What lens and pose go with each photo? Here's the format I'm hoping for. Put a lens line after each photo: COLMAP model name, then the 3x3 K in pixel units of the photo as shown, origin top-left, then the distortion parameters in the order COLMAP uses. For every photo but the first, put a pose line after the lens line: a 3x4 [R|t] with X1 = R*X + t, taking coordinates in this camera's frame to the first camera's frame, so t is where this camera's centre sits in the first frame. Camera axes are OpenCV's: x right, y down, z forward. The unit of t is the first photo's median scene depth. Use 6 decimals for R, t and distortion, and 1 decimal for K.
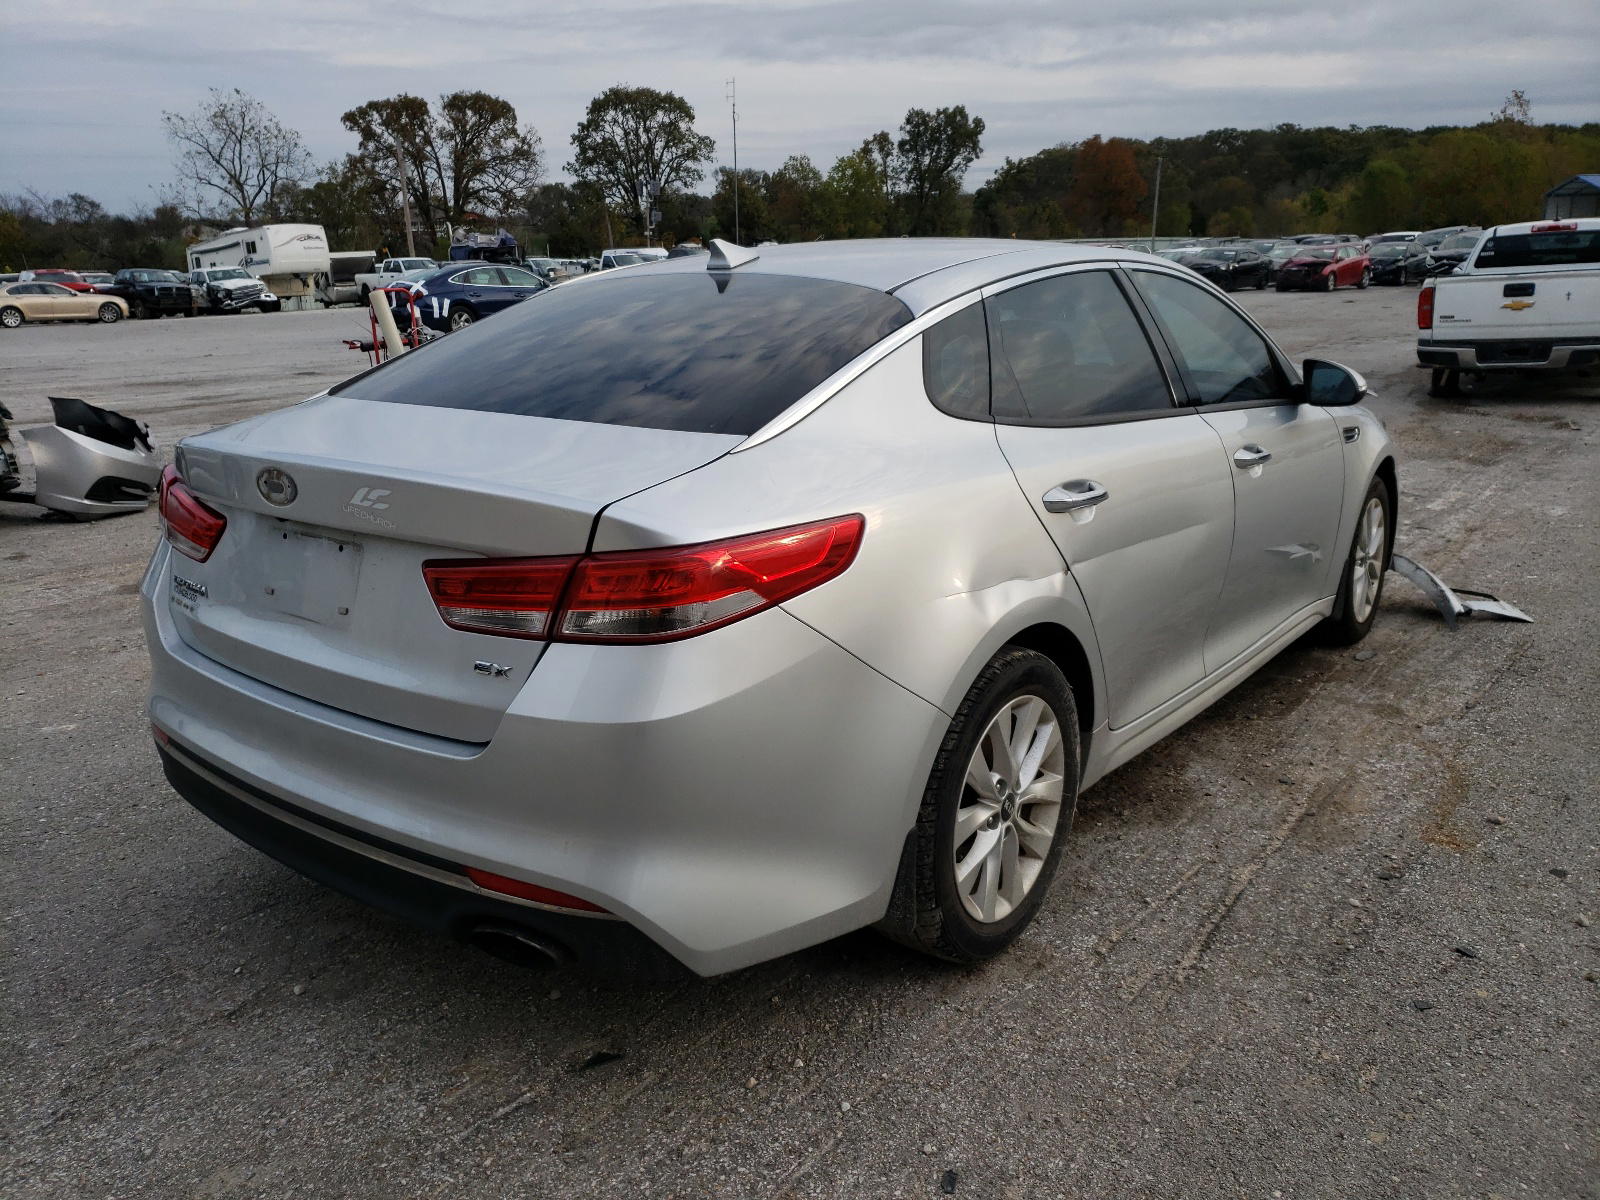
lens RADIAL K [[1232.7, 0, 800.0], [0, 1232.7, 600.0], [0, 0, 1]] dist [0.002462, 0.003283]
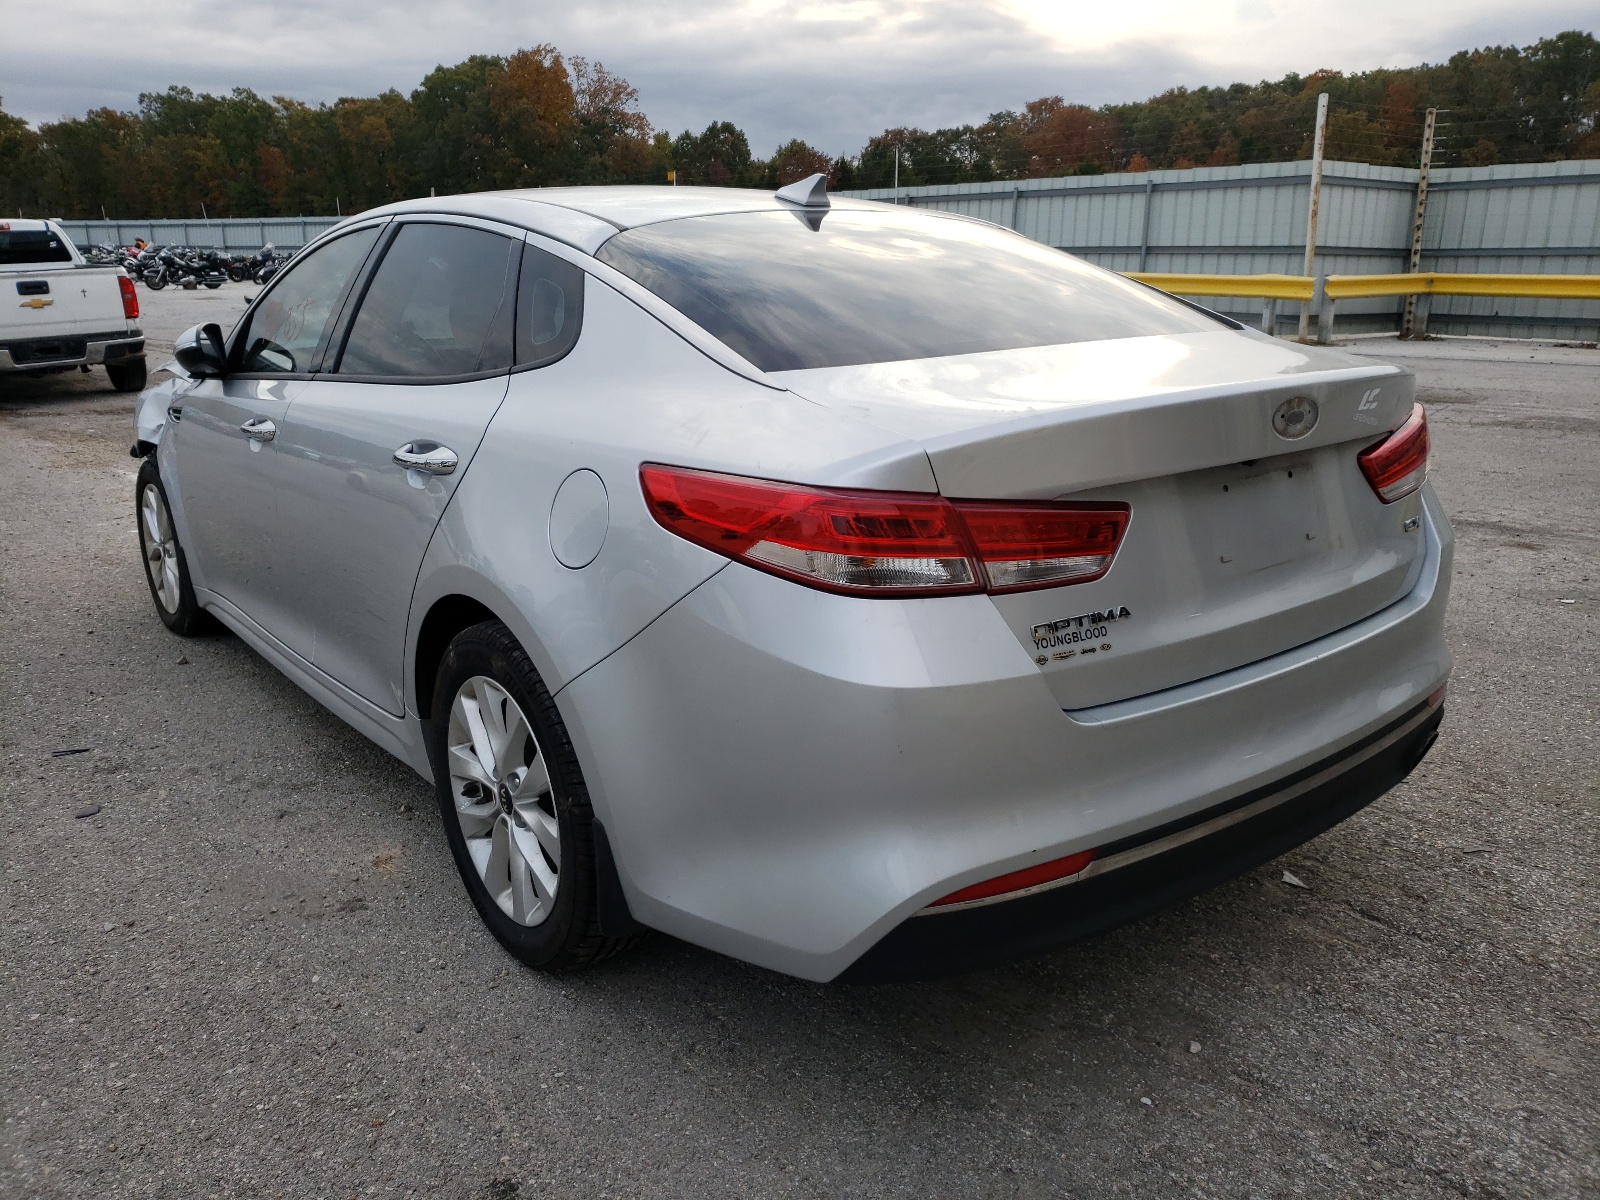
lens RADIAL K [[1192.4, 0, 794.7], [0, 1192.4, 570.3], [0, 0, 1]] dist [0.048742, 0.001634]
pose [[0.241250, -0.233399, 0.941978, -0.942429], [0.263217, 0.950001, 0.167974, -0.158340], [-0.934085, 0.207421, 0.290623, 0.771777]]
